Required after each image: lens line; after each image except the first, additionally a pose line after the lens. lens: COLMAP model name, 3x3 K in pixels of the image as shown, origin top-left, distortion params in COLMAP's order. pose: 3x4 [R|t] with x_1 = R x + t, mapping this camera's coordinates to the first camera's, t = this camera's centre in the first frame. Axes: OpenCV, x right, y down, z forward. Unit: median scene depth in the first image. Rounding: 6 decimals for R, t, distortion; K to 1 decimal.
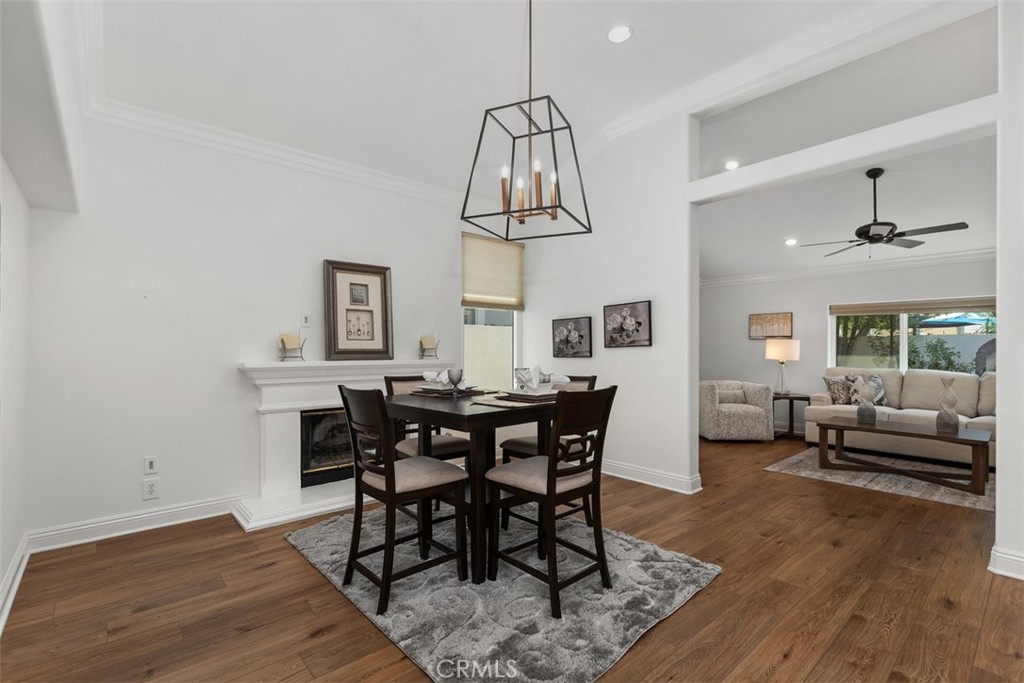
lens RADIAL K [[467.7, 0, 516.7], [0, 467.7, 349.8], [0, 0, 1]] dist [0.006879, 0.002294]
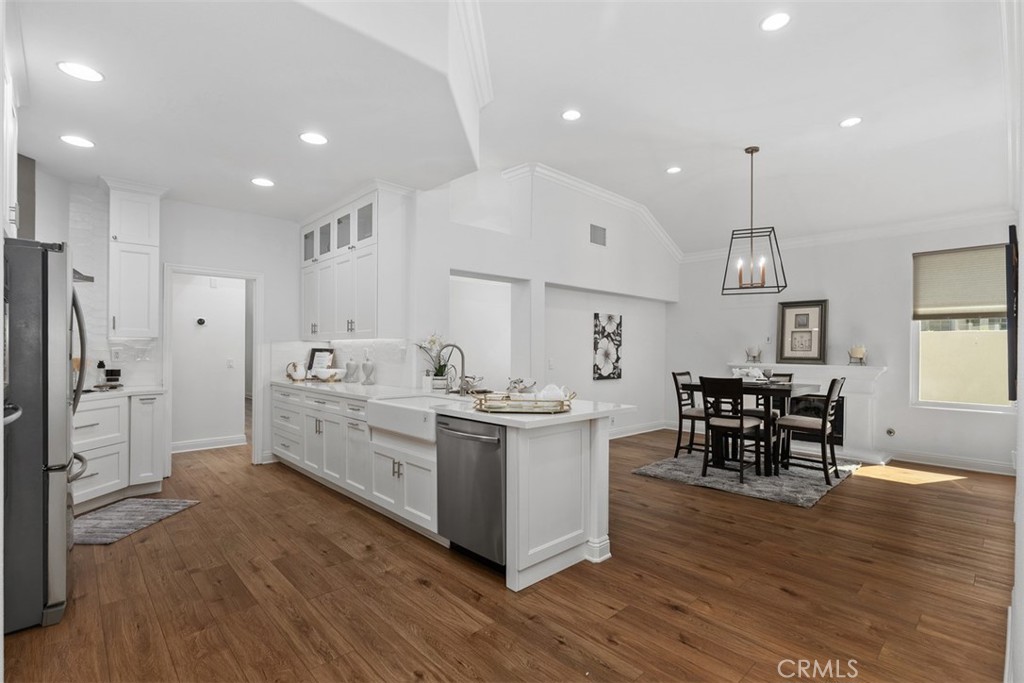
lens RADIAL K [[482.7, 0, 509.2], [0, 482.7, 348.5], [0, 0, 1]] dist [-0.004249, 0.000966]
pose [[0.026952, -0.006162, -0.999618, 1.215486], [-0.005591, 0.999964, -0.006315, -0.013619], [0.999621, 0.005759, 0.026917, 0.000660]]
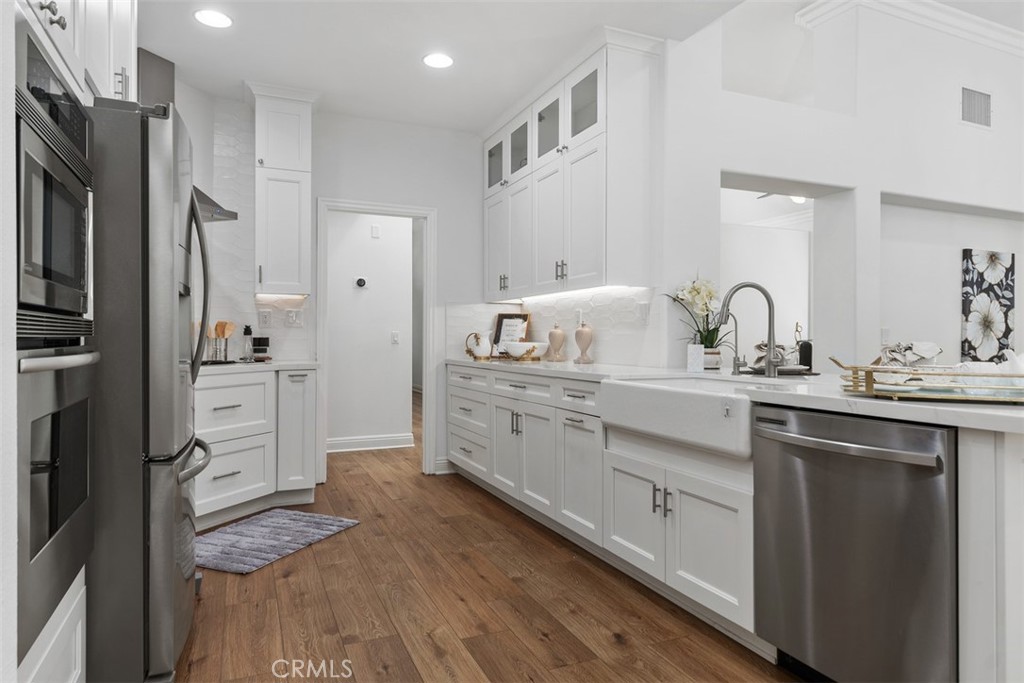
lens RADIAL K [[631.0, 0, 508.2], [0, 631.0, 340.7], [0, 0, 1]] dist [0.002191, -0.002394]
pose [[-0.309159, -0.001910, -0.951008, 1.009040], [-0.005937, 0.999982, -0.000078, 0.034784], [0.950992, 0.005622, -0.309165, -0.120161]]
